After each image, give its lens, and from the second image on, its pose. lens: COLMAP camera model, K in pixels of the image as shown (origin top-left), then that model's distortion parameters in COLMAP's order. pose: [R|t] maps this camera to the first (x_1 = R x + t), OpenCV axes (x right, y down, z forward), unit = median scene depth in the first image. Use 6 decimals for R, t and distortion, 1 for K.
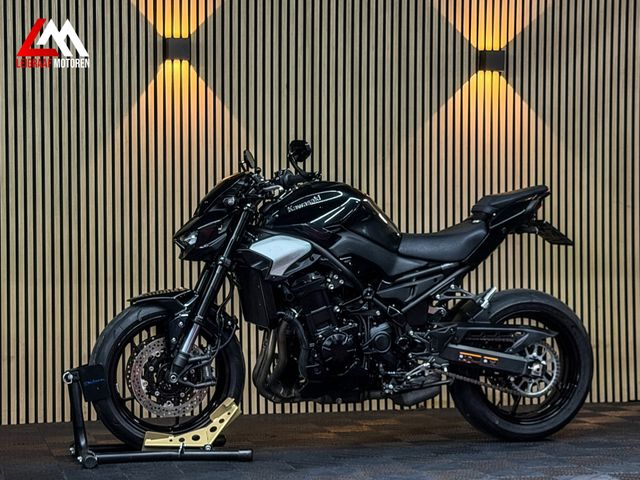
lens RADIAL K [[1516.2, 0, 341.1], [0, 1516.2, 239.1], [0, 0, 1]] dist [0.148801, 0.132580]
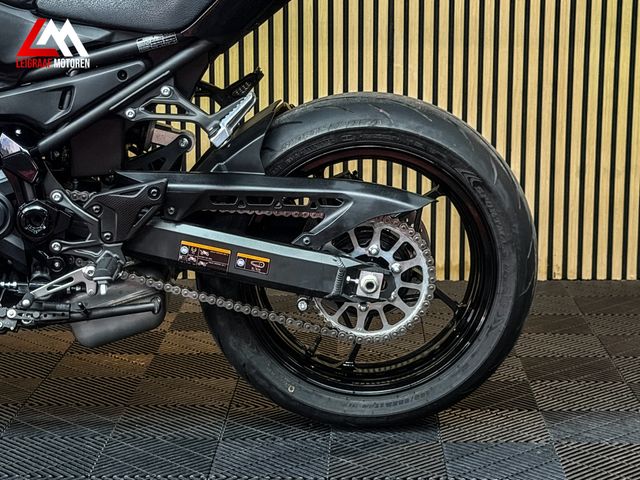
lens RADIAL K [[1479.6, 0, 321.6], [0, 1479.6, 261.3], [0, 0, 1]] dist [0.119536, 0.336301]
pose [[0.954624, 0.062985, -0.291076, 0.242166], [-0.002066, 0.978757, 0.205013, -0.007870], [0.297806, -0.195109, 0.934475, 0.608979]]
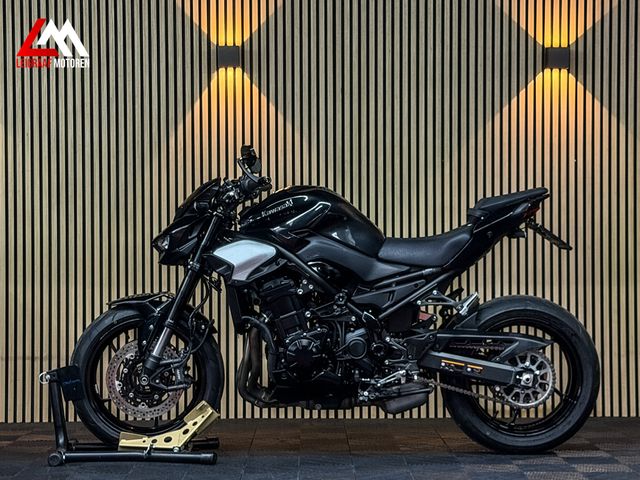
lens RADIAL K [[1516.2, 0, 341.1], [0, 1516.2, 239.1], [0, 0, 1]] dist [0.148801, 0.132580]
pose [[0.969253, -0.002046, -0.246059, 0.254919], [0.001358, 0.999995, -0.002967, -0.000111], [0.246064, 0.002541, 0.969250, 0.041257]]
